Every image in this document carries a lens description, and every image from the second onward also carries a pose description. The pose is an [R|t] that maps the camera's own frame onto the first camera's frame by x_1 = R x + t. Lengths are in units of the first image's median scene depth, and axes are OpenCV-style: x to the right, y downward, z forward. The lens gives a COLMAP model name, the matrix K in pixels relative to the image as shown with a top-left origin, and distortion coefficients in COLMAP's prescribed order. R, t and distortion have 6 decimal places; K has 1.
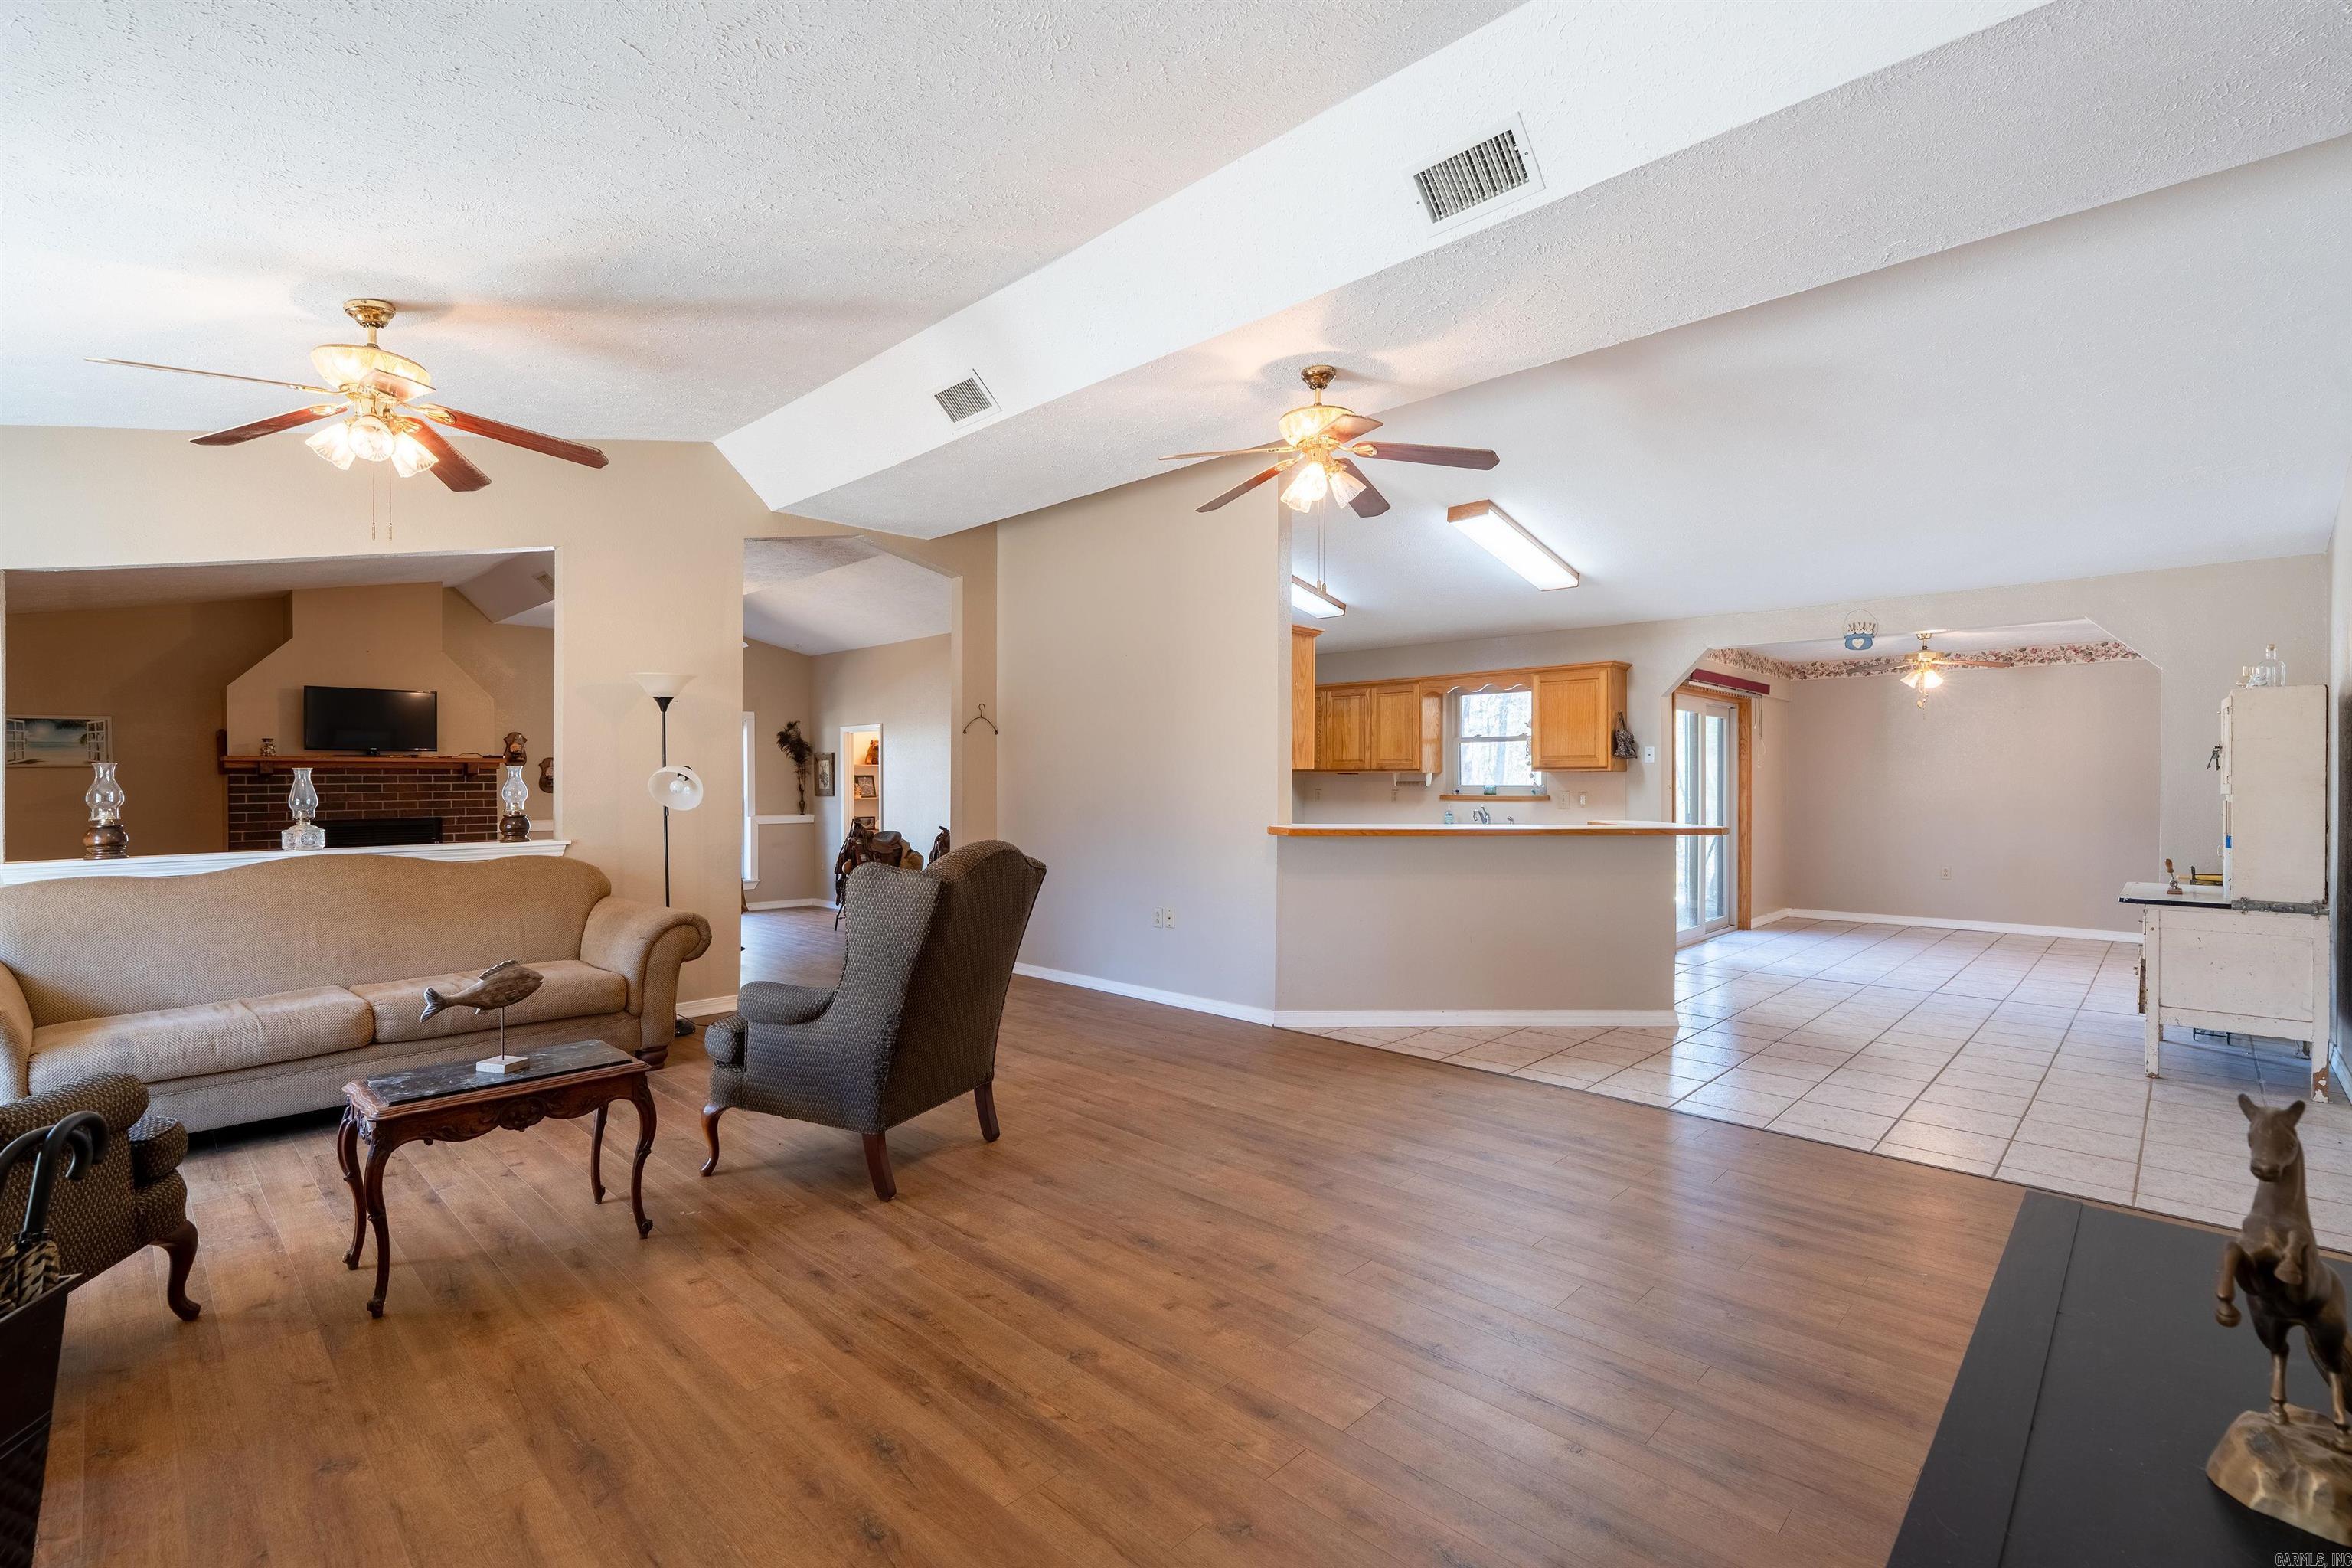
lens RADIAL K [[1052.8, 0, 1173.3], [0, 1052.8, 784.9], [0, 0, 1]] dist [-0.006735, 0.003487]
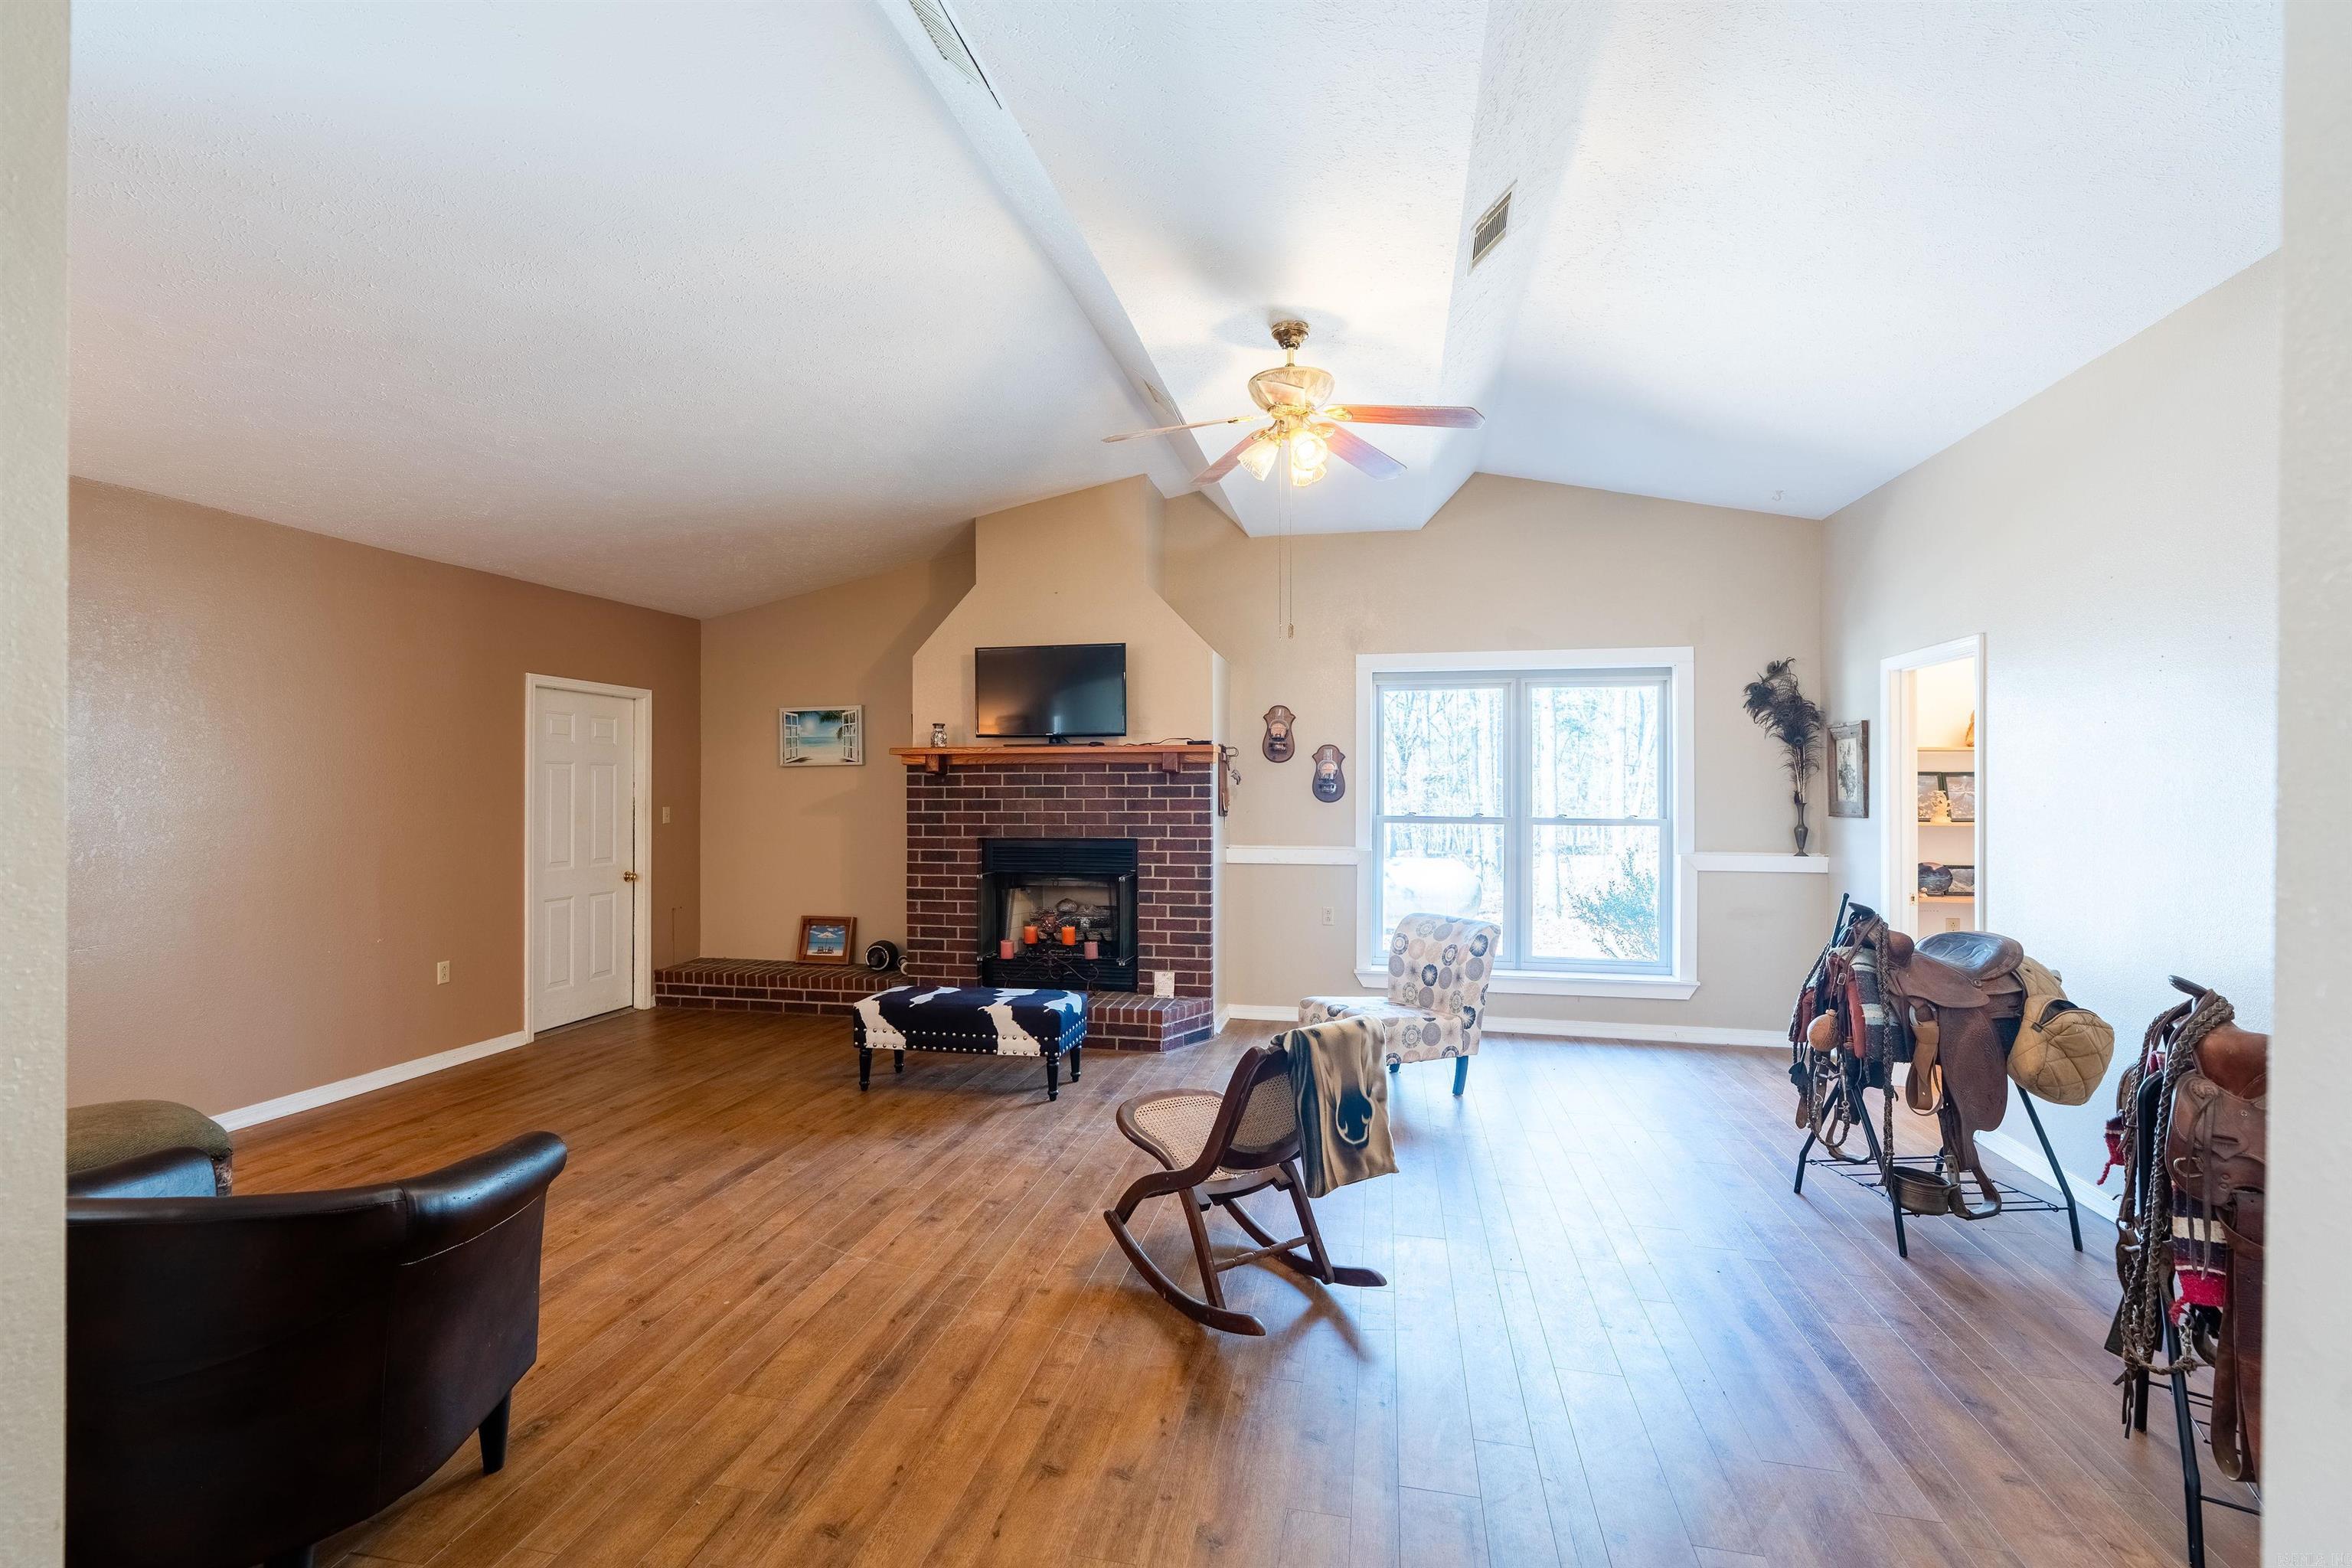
lens RADIAL K [[1052.8, 0, 1173.3], [0, 1052.8, 784.9], [0, 0, 1]] dist [-0.006735, 0.003487]
pose [[0.543089, 0.003007, -0.839669, -0.307100], [-0.005456, 0.999985, 0.000052, -0.004925], [0.839657, 0.004553, 0.543098, 1.431901]]
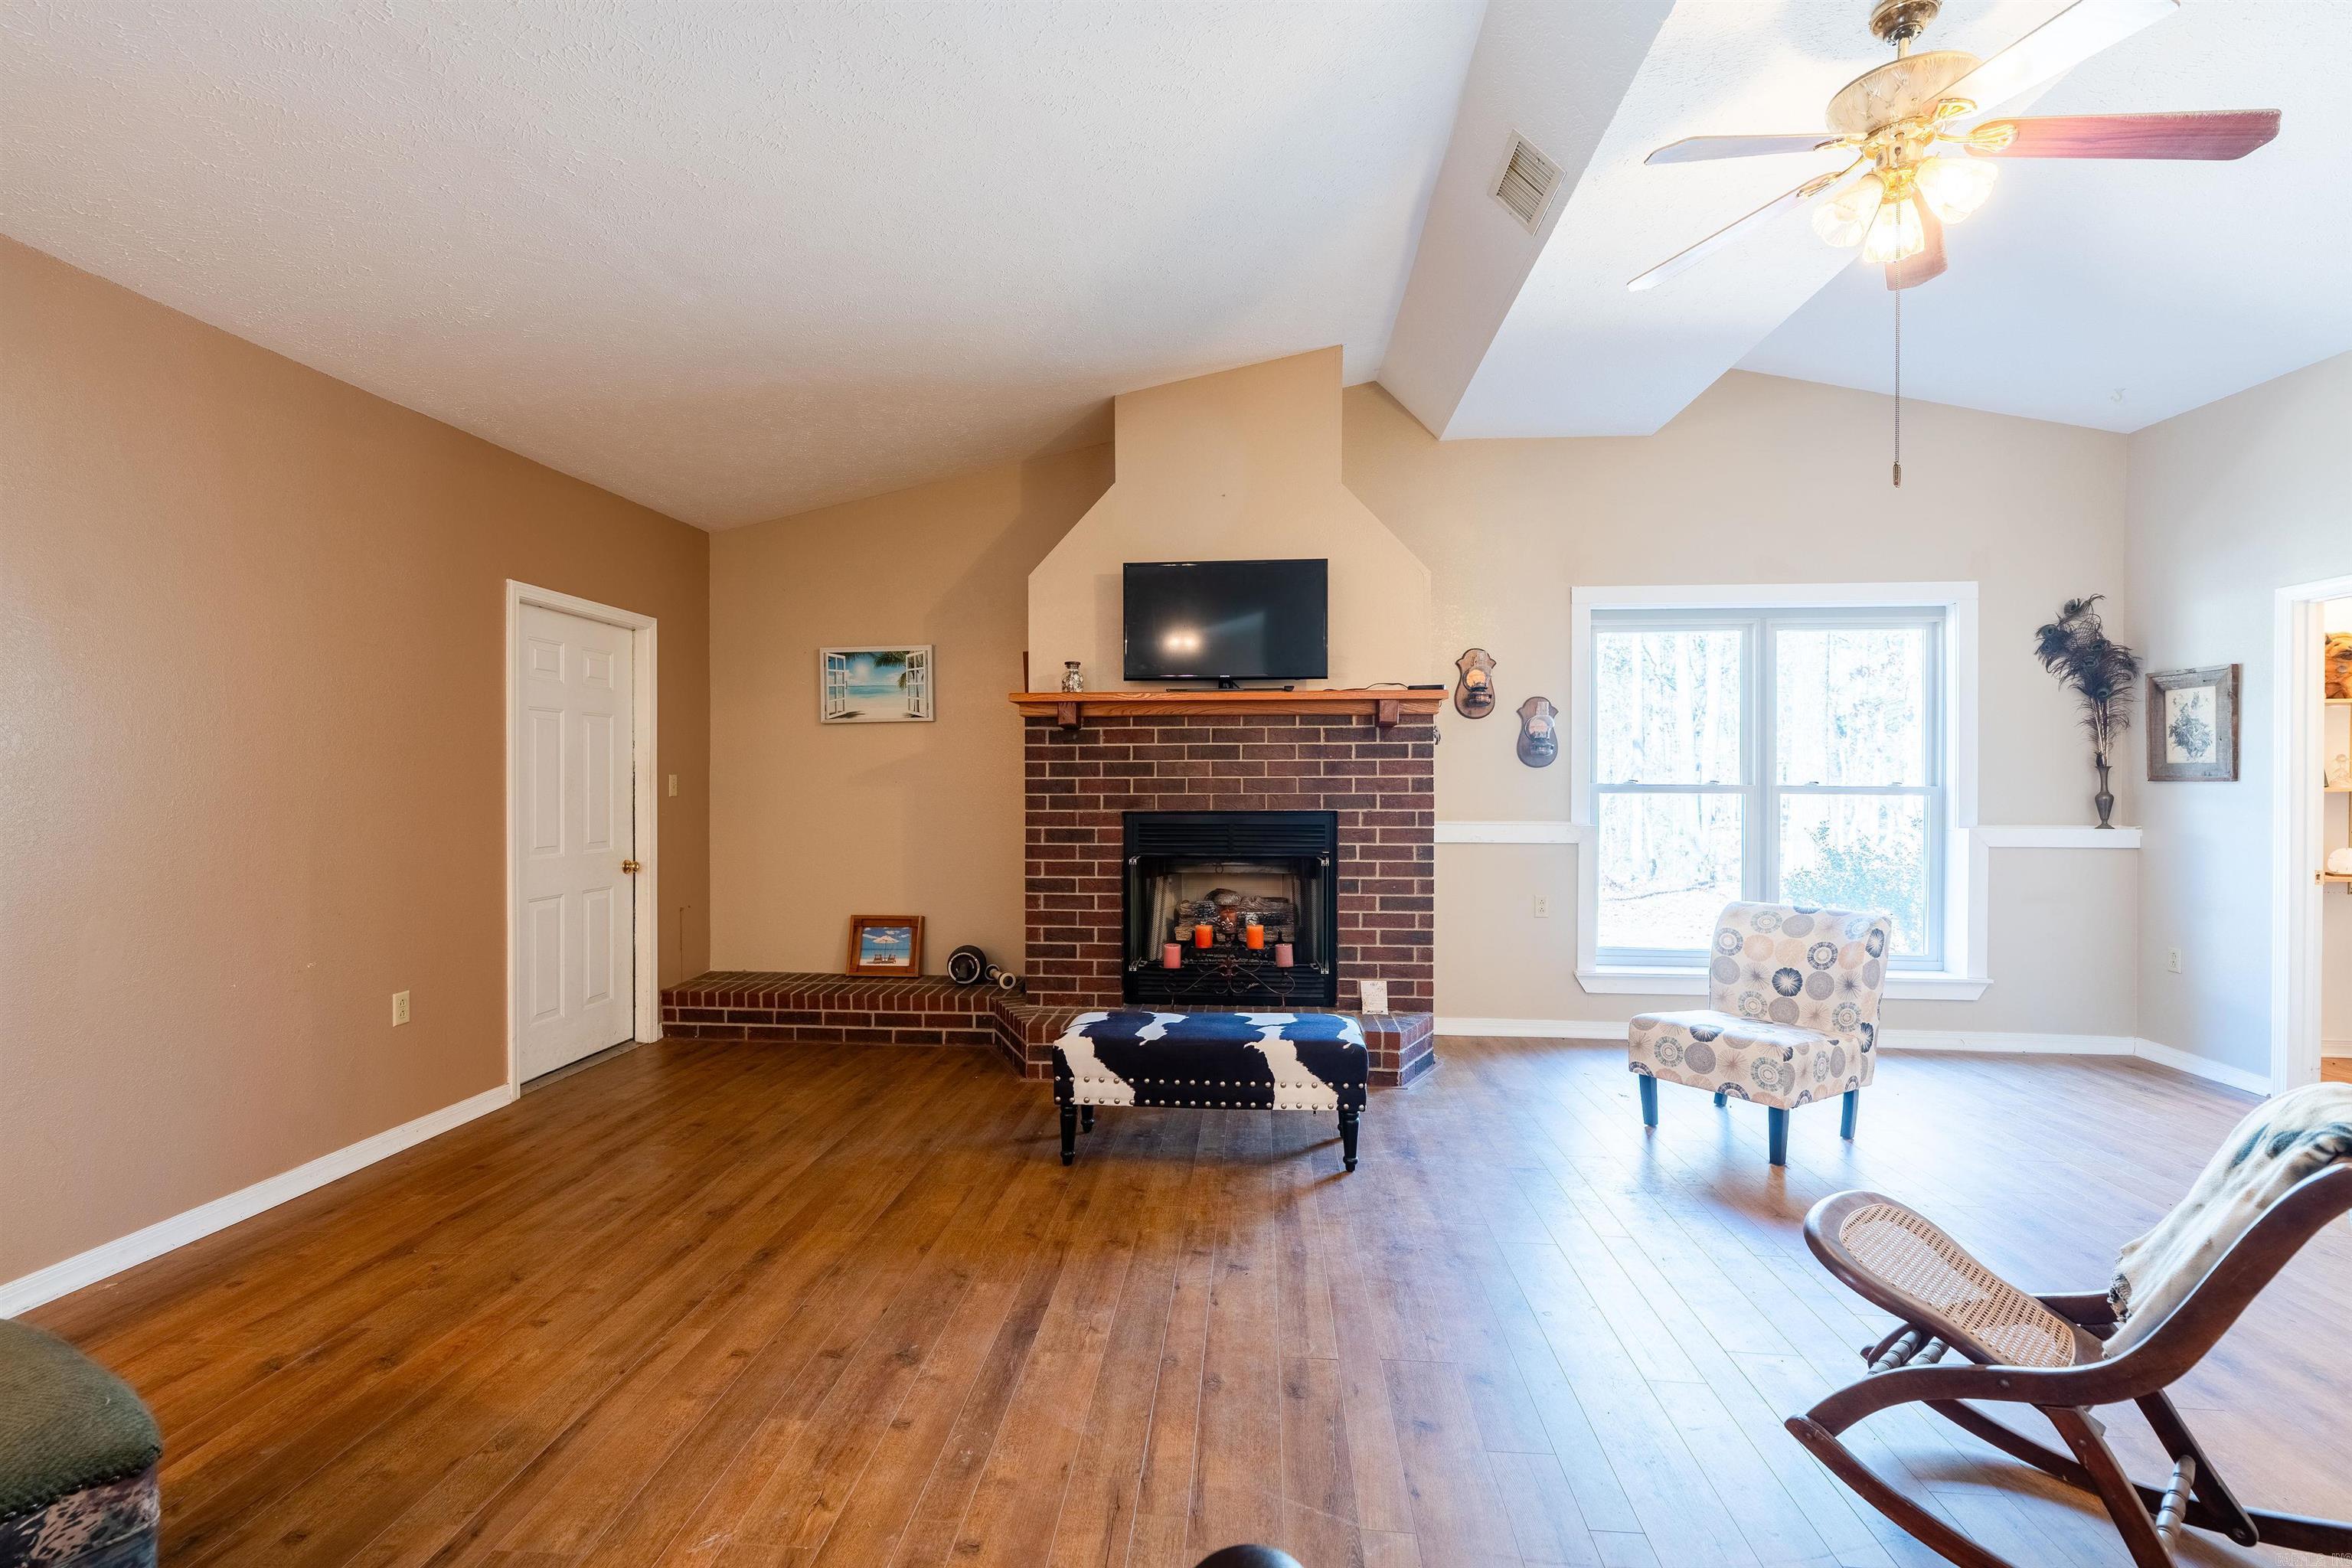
lens RADIAL K [[1052.8, 0, 1173.3], [0, 1052.8, 784.9], [0, 0, 1]] dist [-0.006735, 0.003487]
pose [[0.636361, 0.011523, -0.771305, -0.766802], [-0.006109, 0.999932, 0.009898, 0.029364], [0.771367, -0.001587, 0.636389, 1.326104]]
